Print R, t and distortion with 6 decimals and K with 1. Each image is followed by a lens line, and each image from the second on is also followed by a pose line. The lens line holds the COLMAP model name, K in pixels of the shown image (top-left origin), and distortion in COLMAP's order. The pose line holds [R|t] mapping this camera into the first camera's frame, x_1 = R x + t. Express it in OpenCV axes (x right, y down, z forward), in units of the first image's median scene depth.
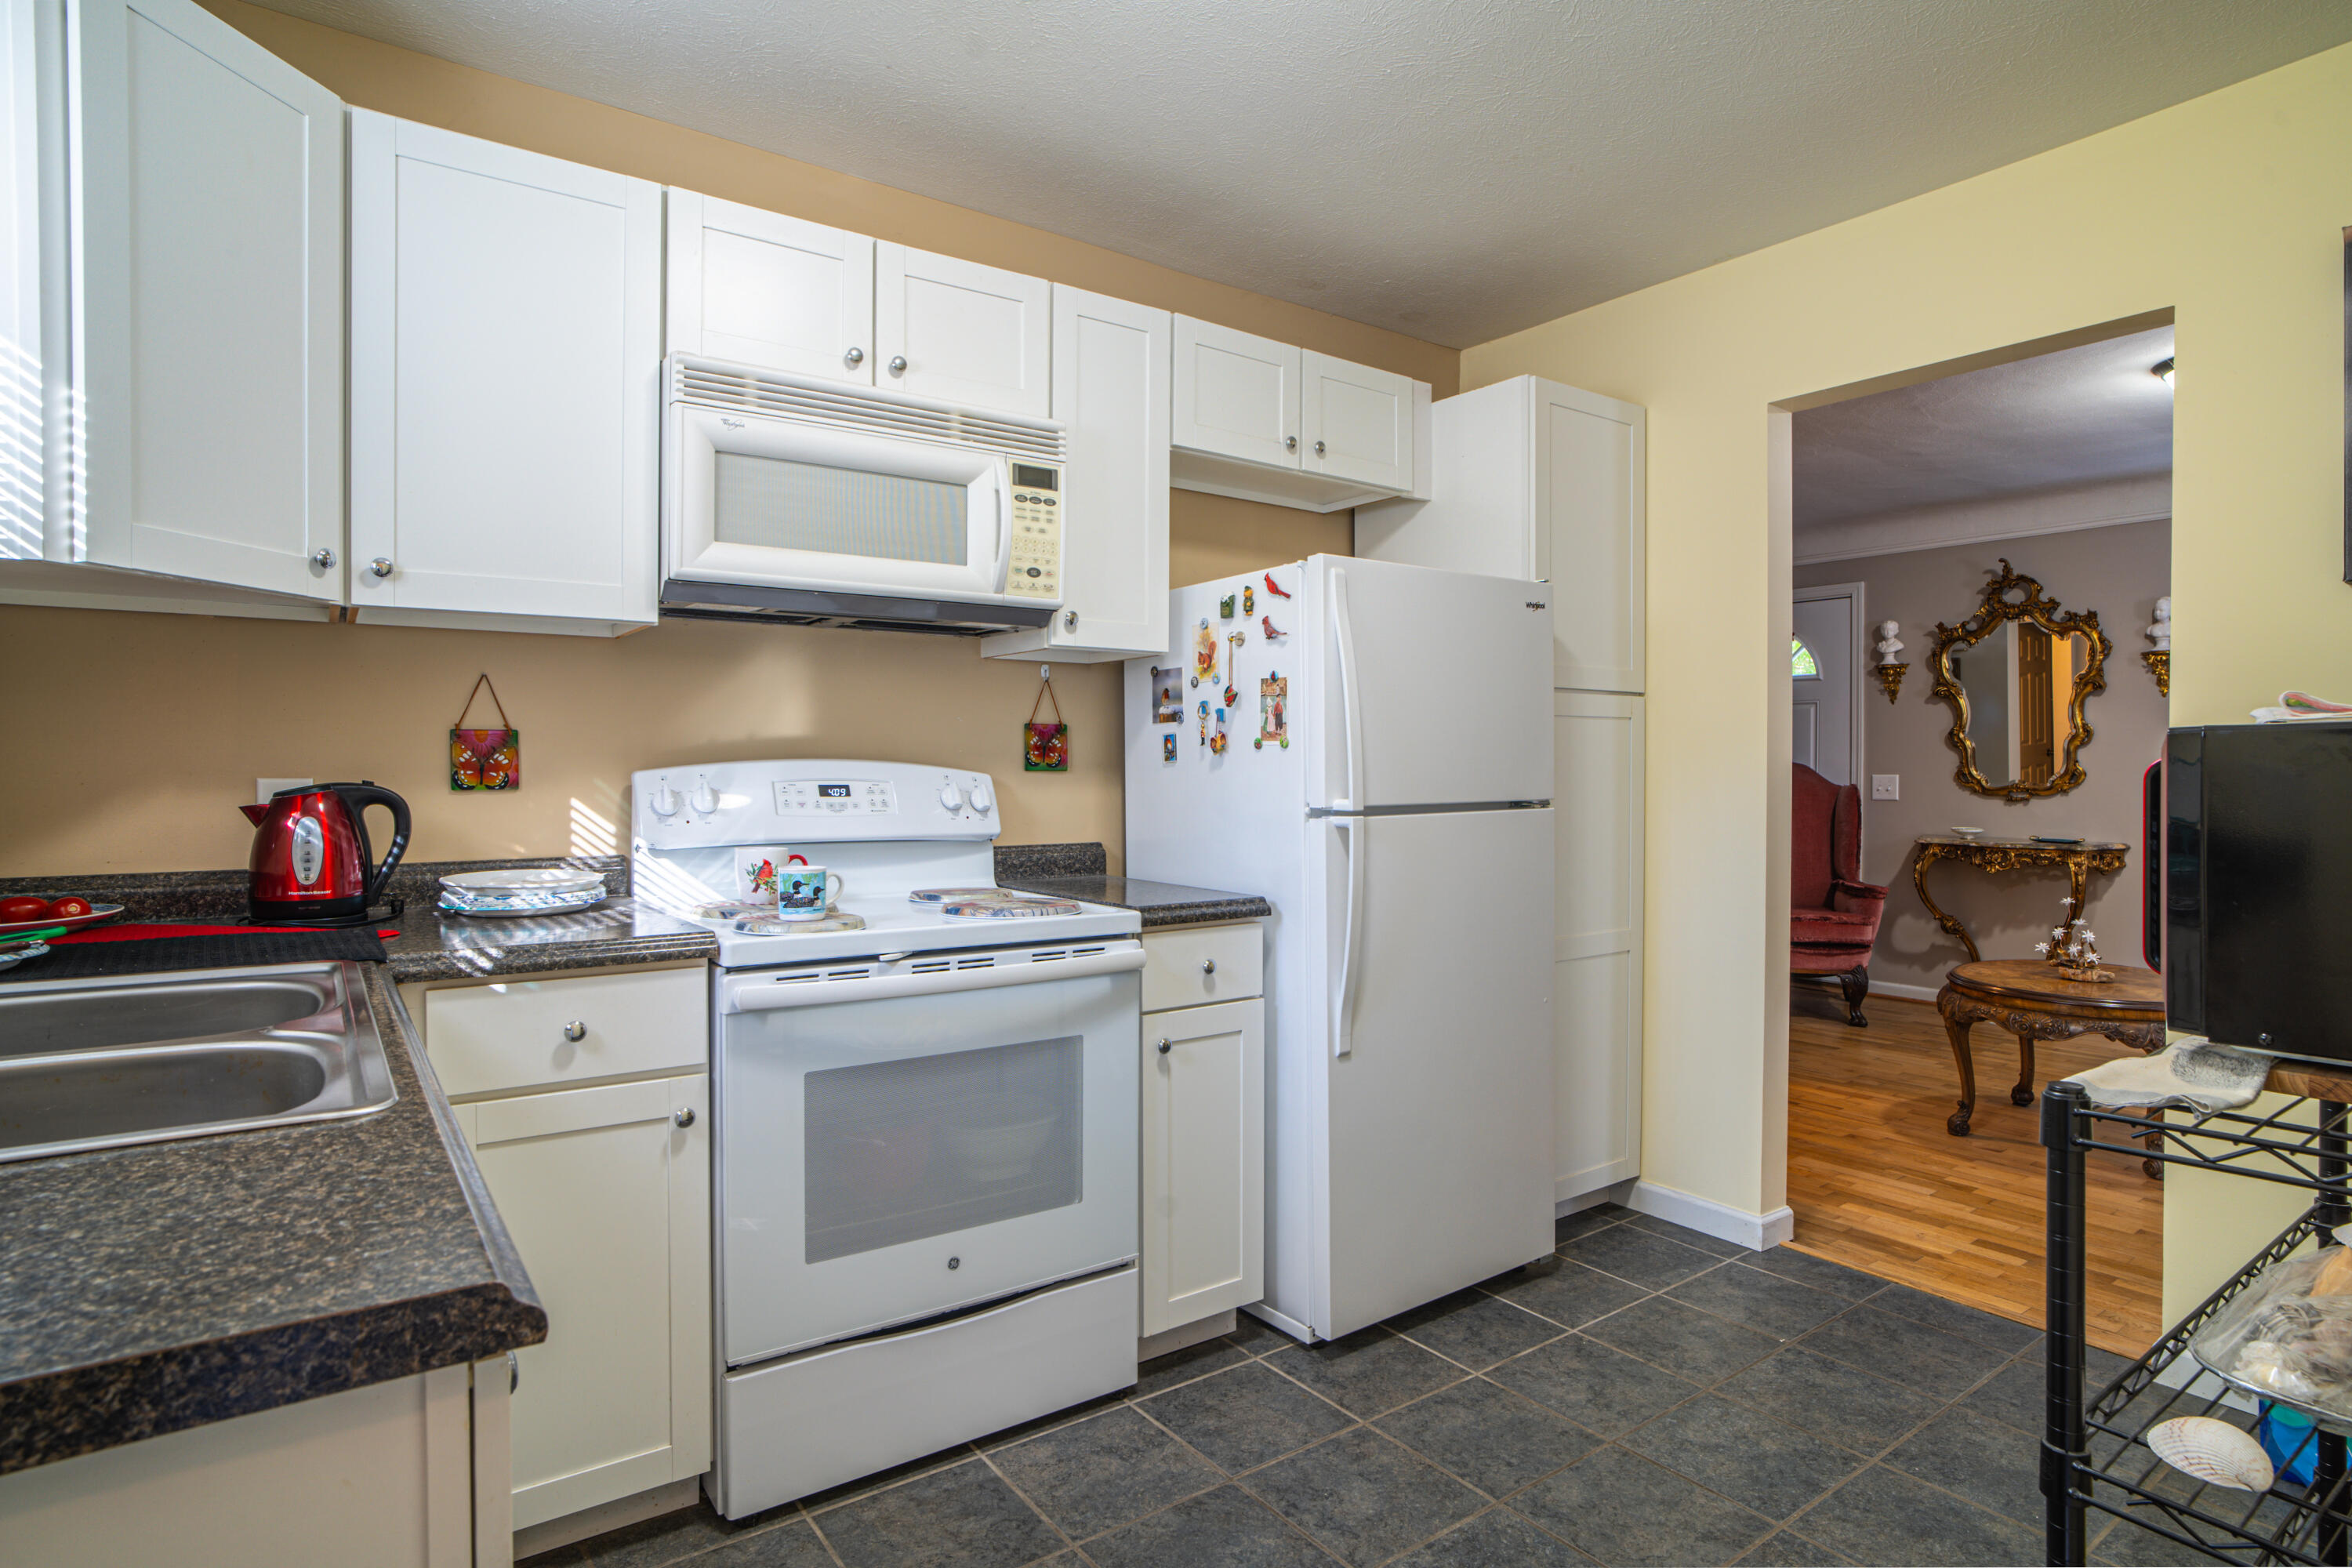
lens RADIAL K [[1251.7, 0, 1176.0], [0, 1251.7, 784.0], [0, 0, 1]] dist [-0.038462, 0.001279]
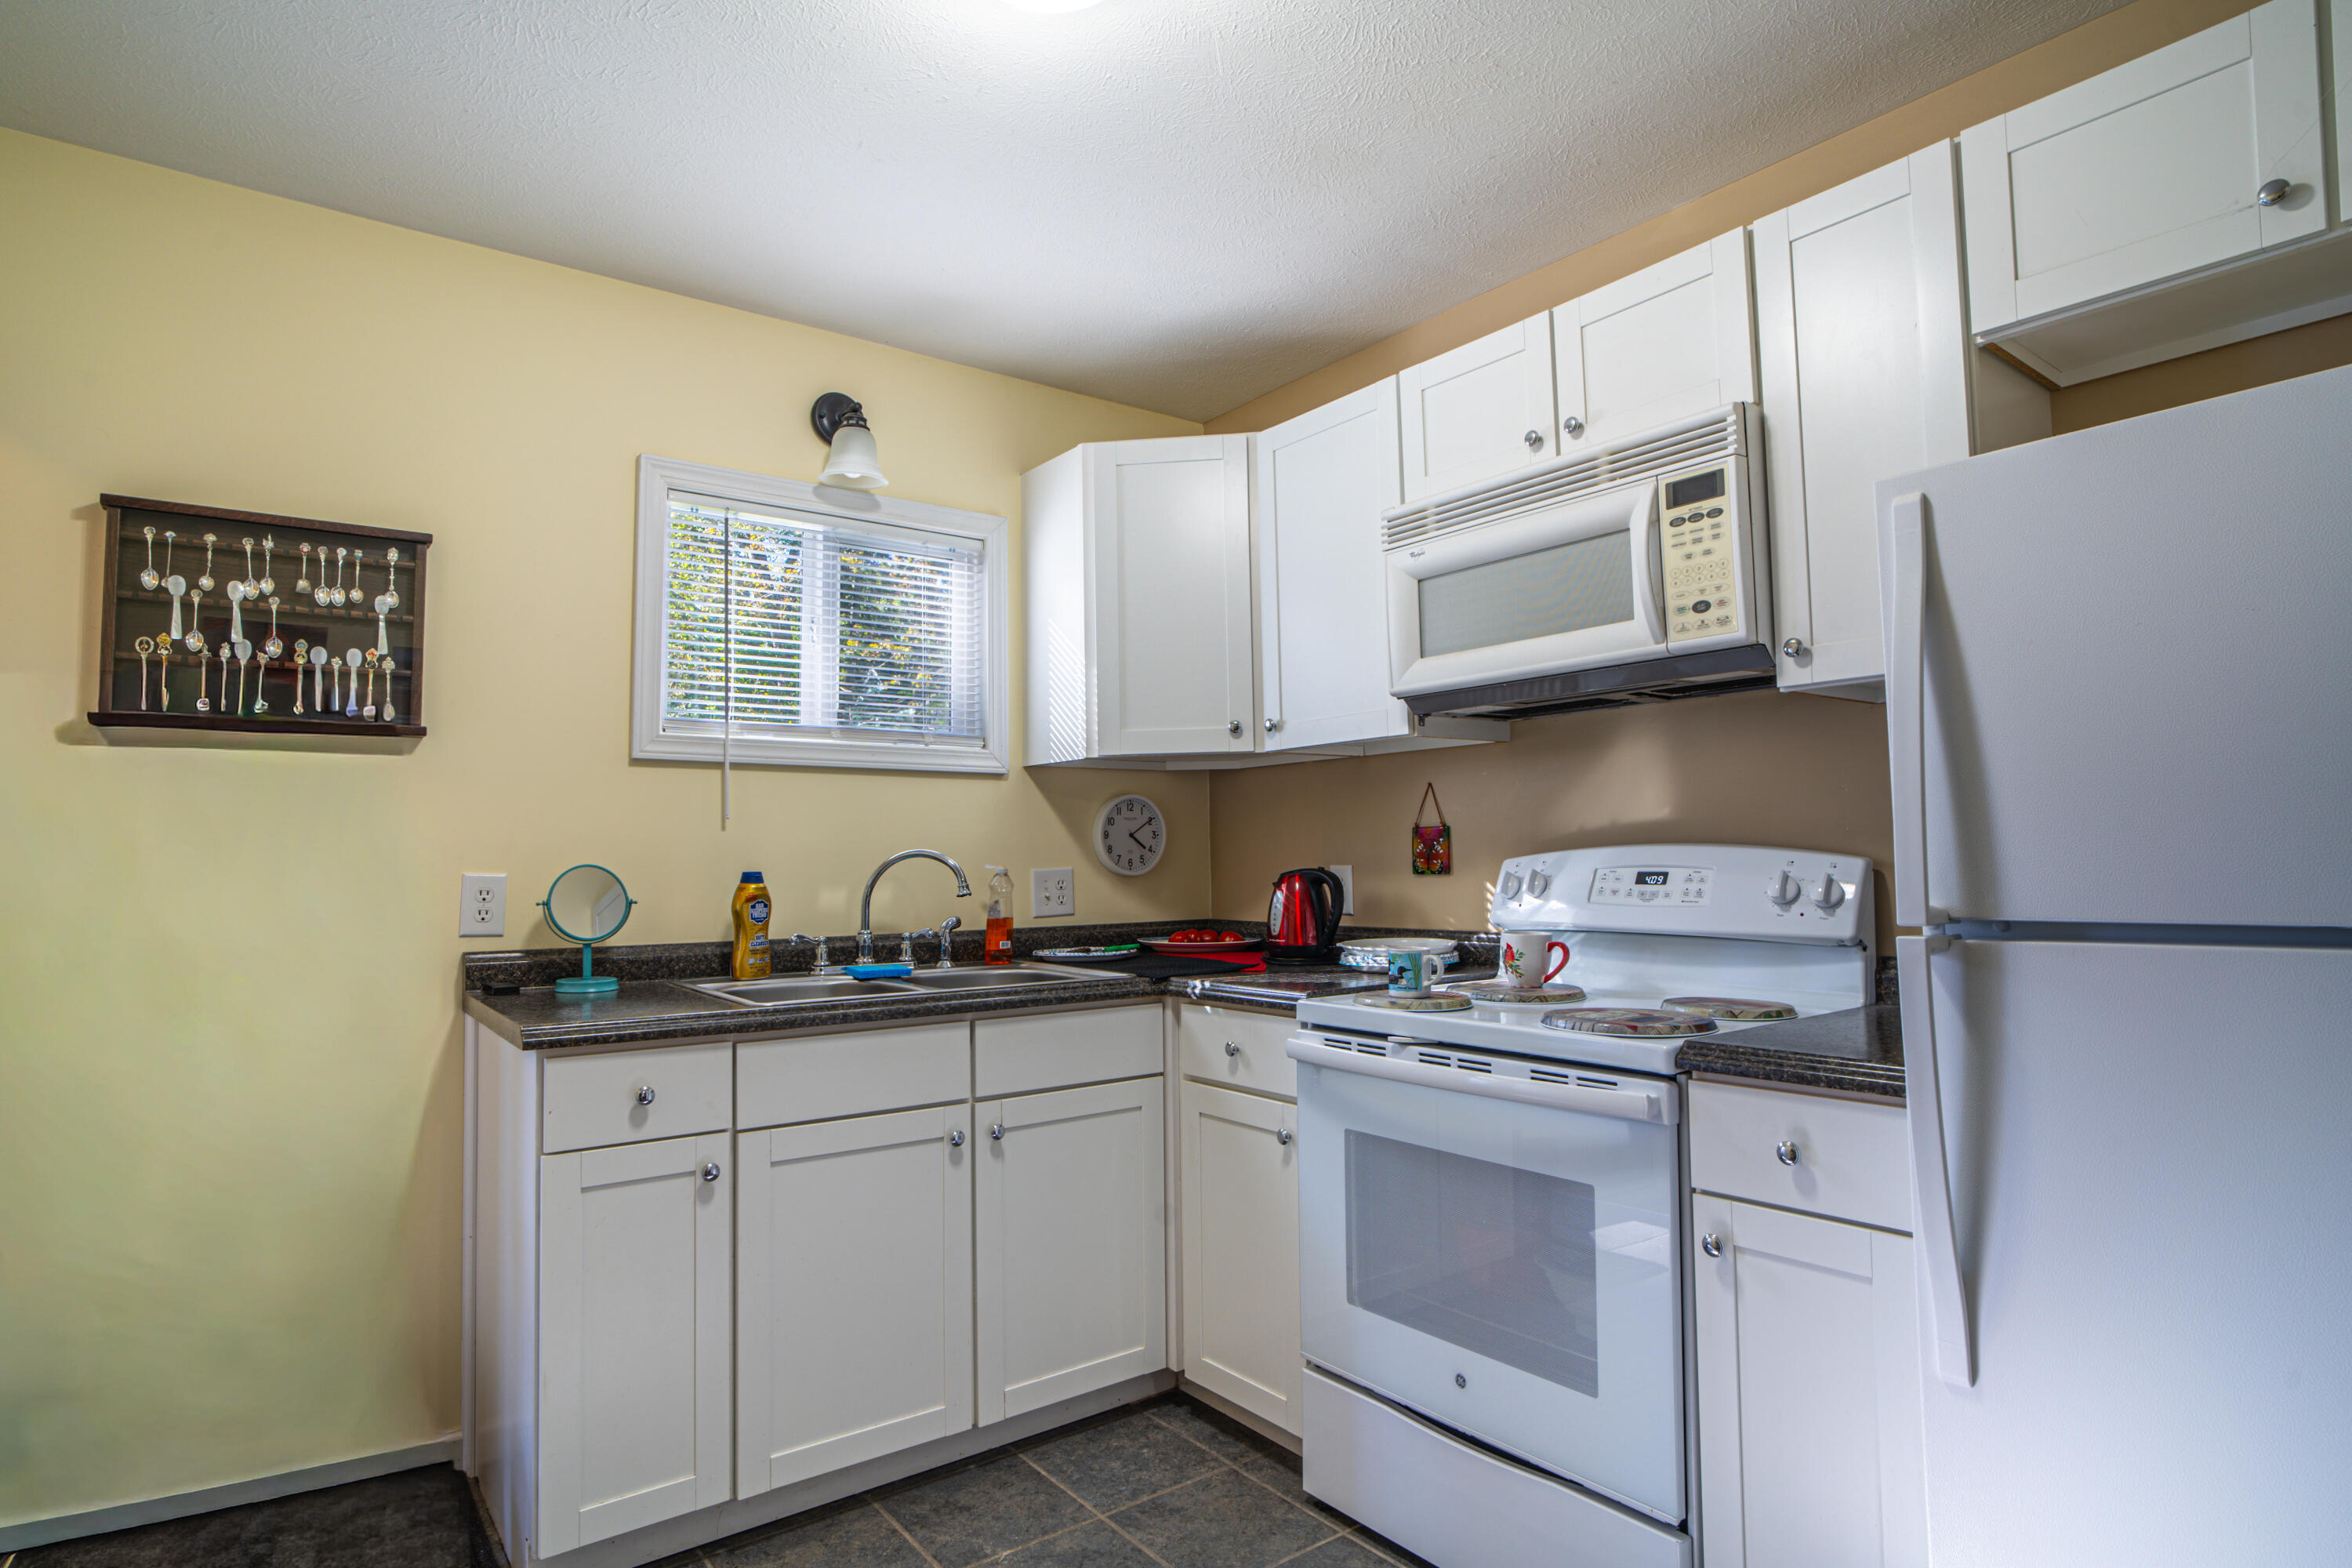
lens RADIAL K [[1251.7, 0, 1176.0], [0, 1251.7, 784.0], [0, 0, 1]] dist [-0.038462, 0.001279]
pose [[0.020664, -0.062283, -0.997845, 0.698721], [-0.001007, 0.998056, -0.062317, -0.006929], [0.999786, 0.002292, 0.020561, 0.683581]]
